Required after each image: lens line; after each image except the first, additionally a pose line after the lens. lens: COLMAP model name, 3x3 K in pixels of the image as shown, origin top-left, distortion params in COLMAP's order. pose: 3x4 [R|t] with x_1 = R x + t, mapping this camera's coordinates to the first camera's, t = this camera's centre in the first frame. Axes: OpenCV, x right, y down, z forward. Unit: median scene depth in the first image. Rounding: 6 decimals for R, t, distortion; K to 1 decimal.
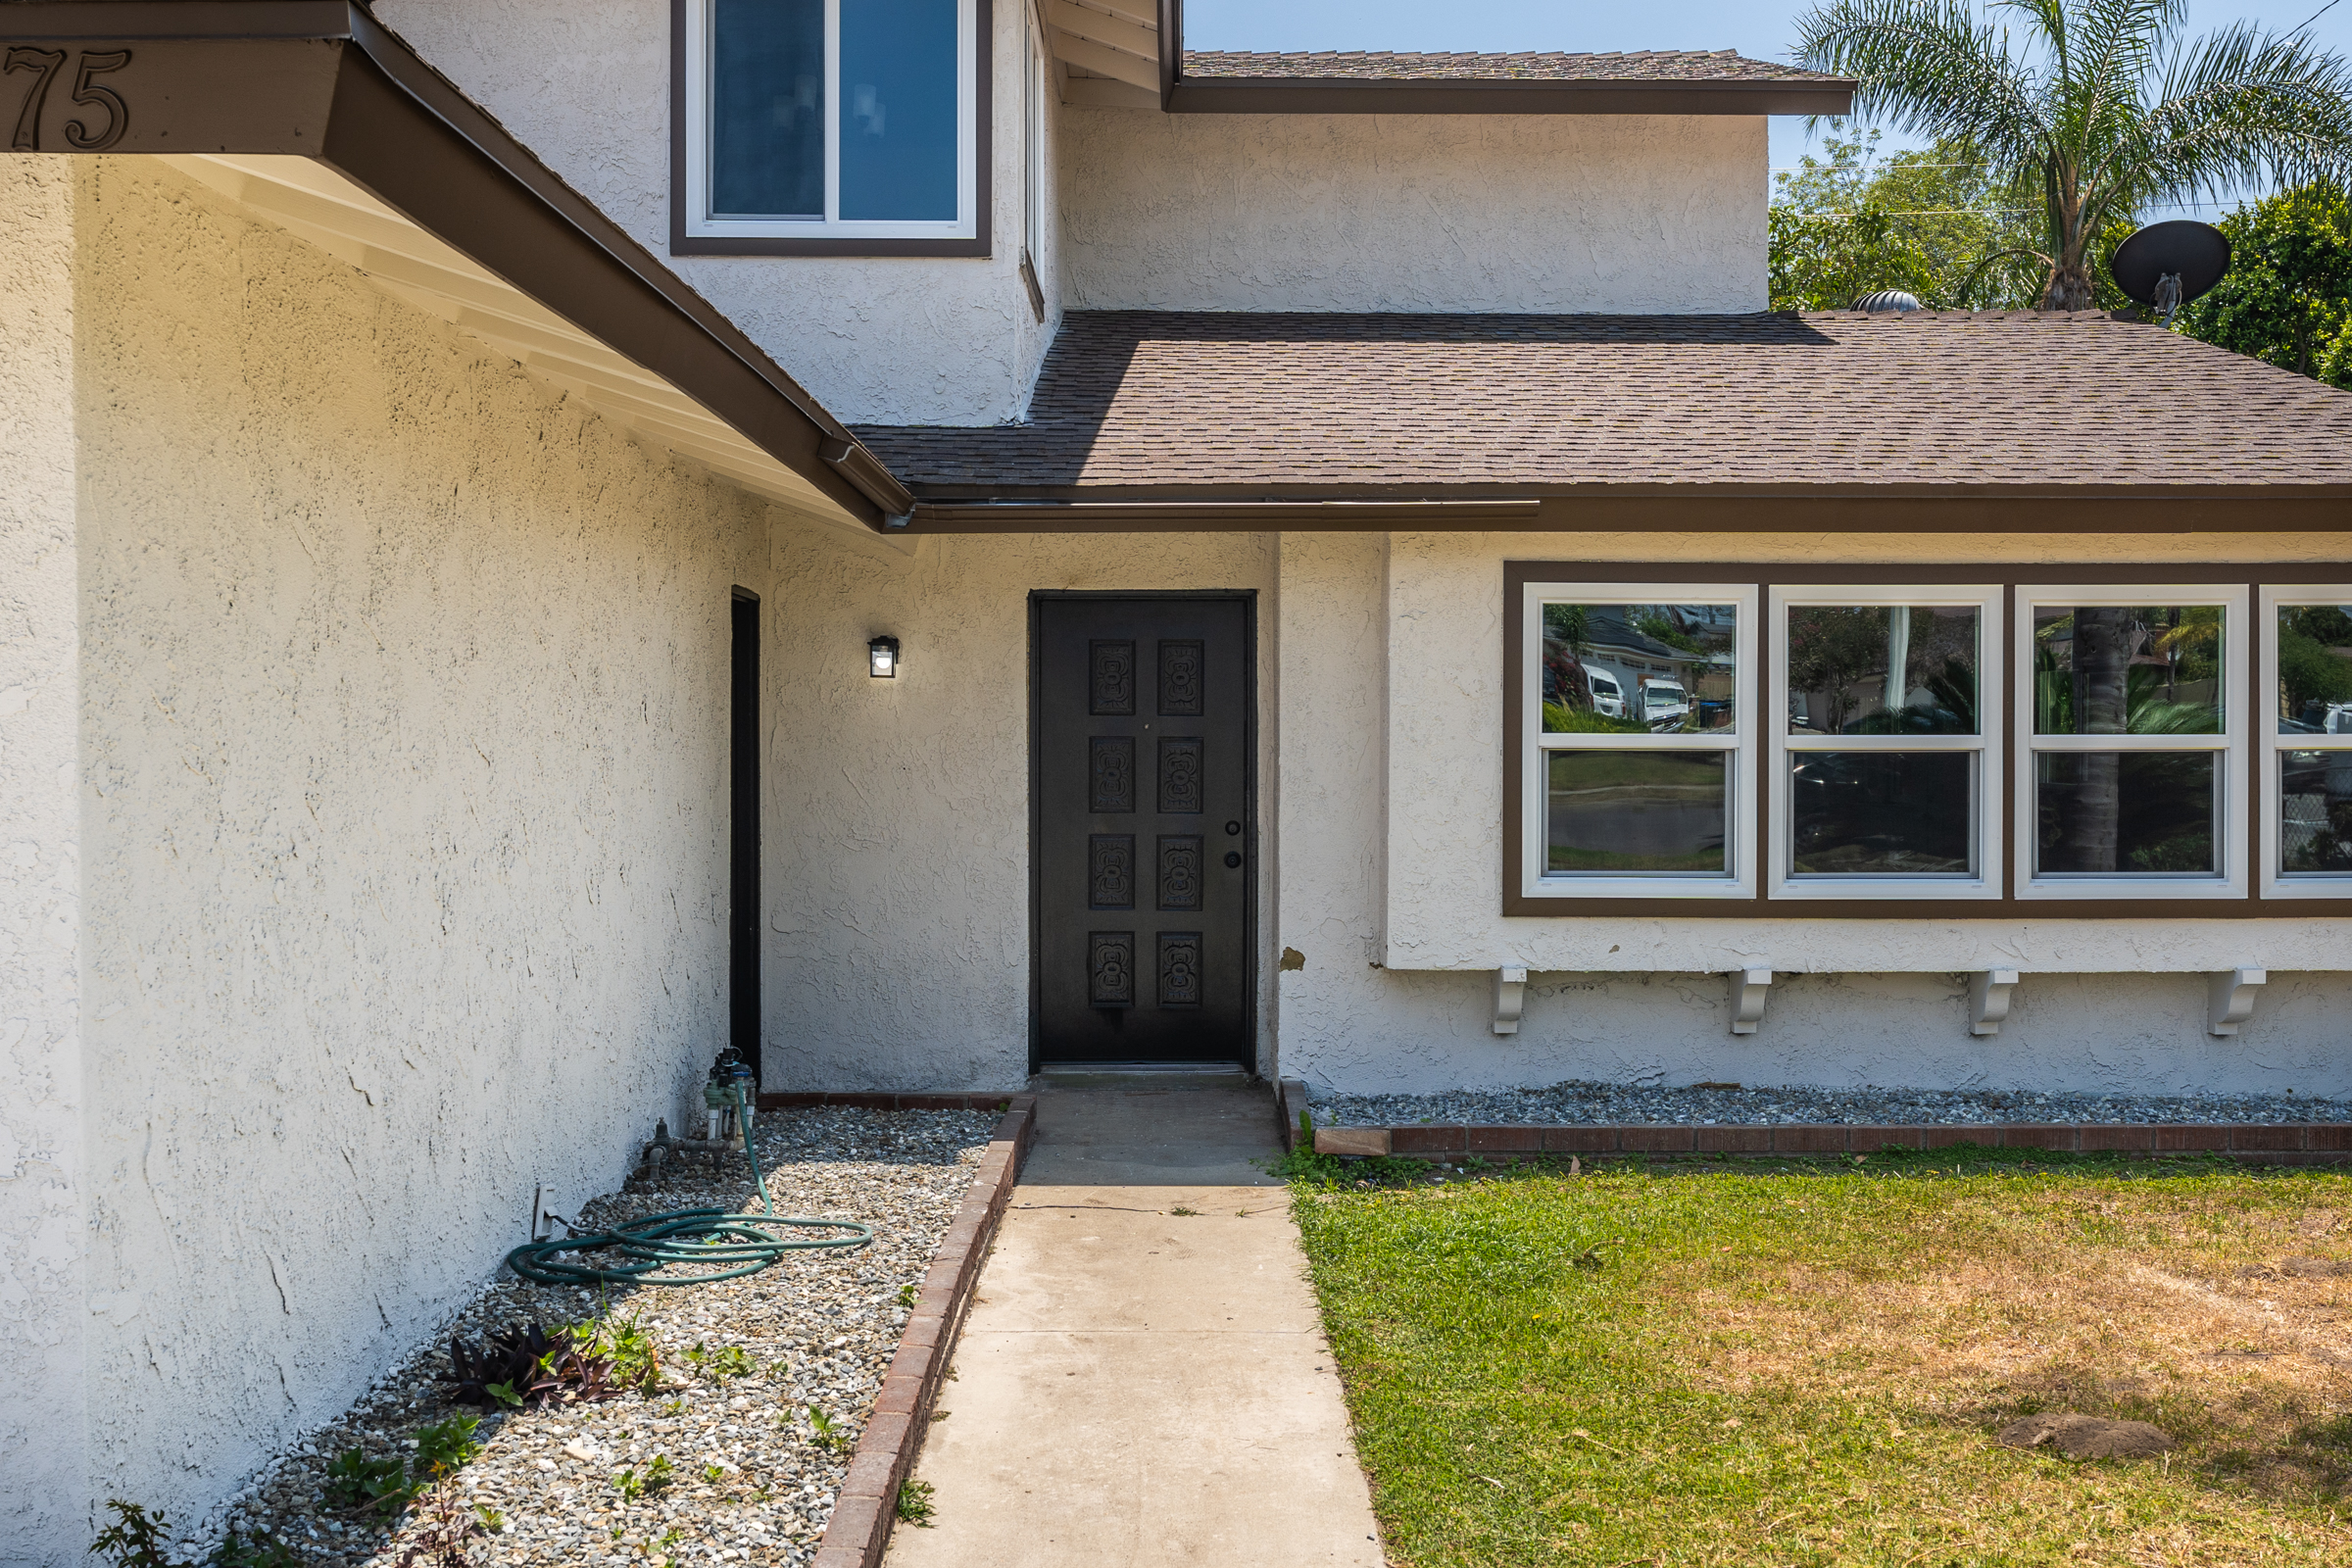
lens RADIAL K [[2347.0, 0, 1176.0], [0, 2347.0, 784.0], [0, 0, 1]] dist [-0.008052, -0.005866]
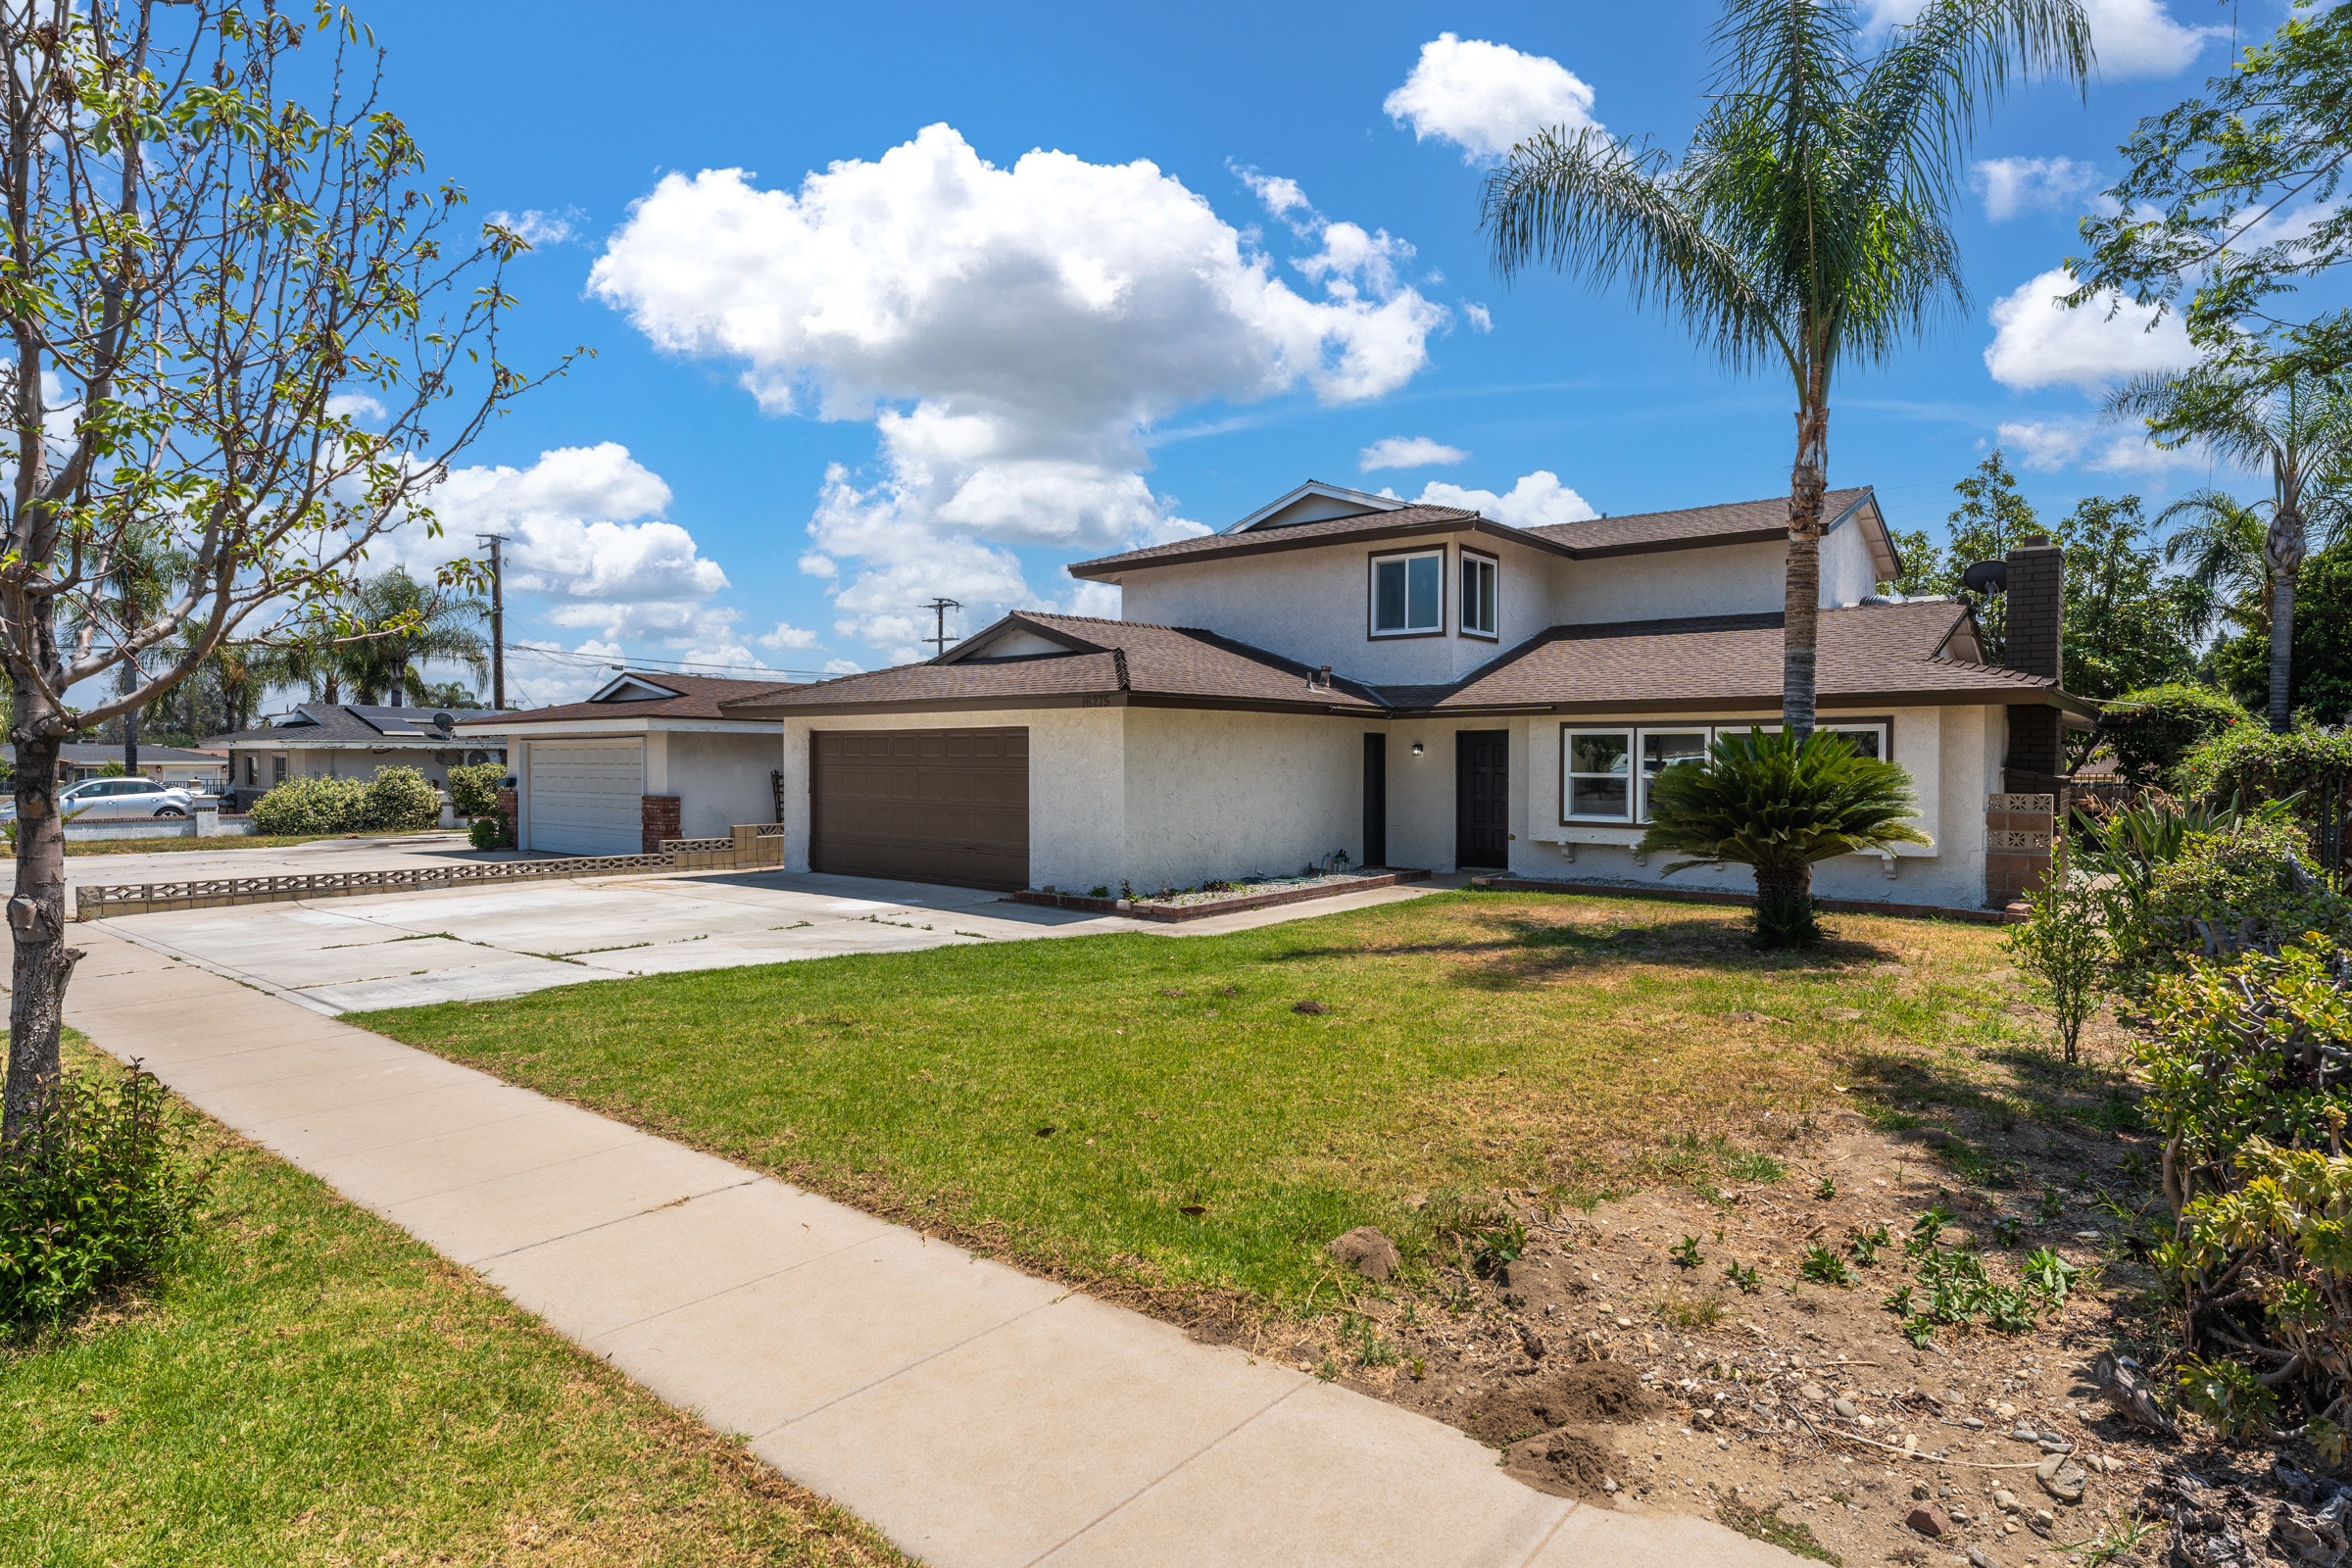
lens RADIAL K [[1273.9, 0, 1176.0], [0, 1273.9, 784.0], [0, 0, 1]] dist [-0.002314, 0.000135]
pose [[0.770374, 0.012558, -0.637468, 0.835793], [-0.012338, 0.999912, 0.004788, -0.006522], [0.637473, 0.004177, 0.770462, -0.739896]]
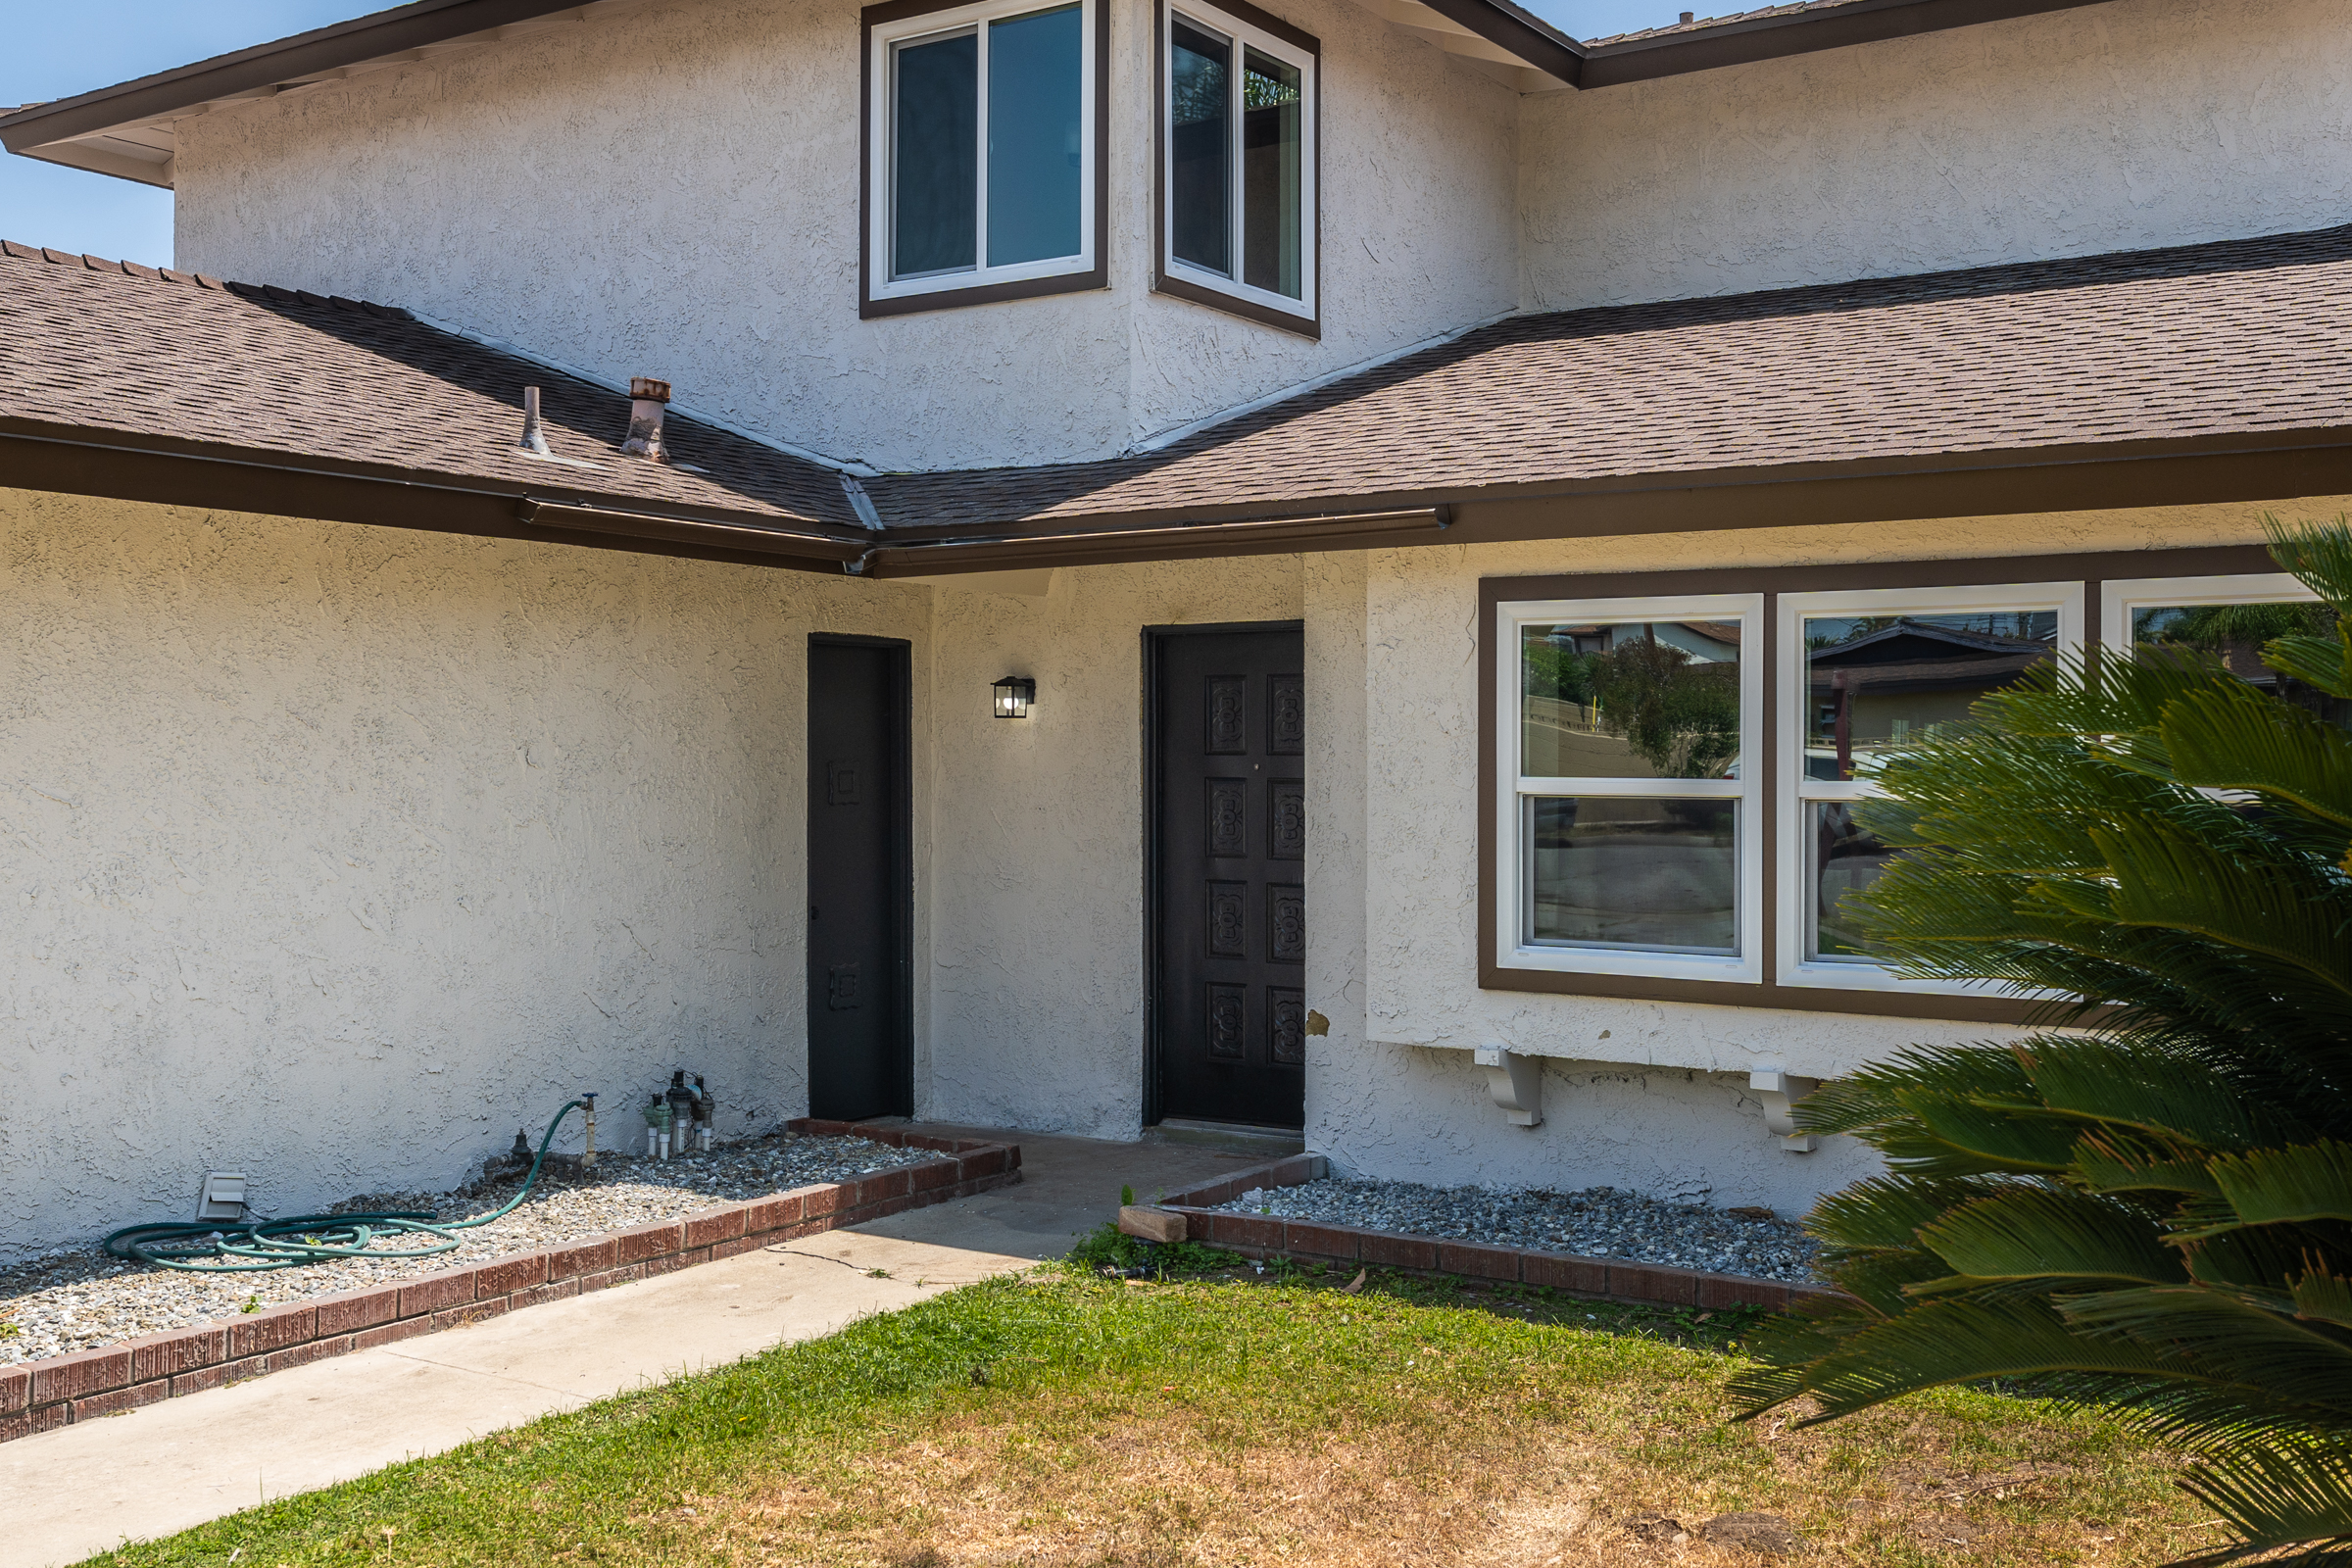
lens RADIAL K [[2368.8, 0, 1176.0], [0, 2368.8, 784.0], [0, 0, 1]] dist [0.000190, 0.002268]
pose [[0.828261, 0.006202, -0.560308, 0.501207], [-0.012058, 0.999904, -0.006757, -0.010965], [0.560212, 0.012353, 0.828257, 0.199024]]
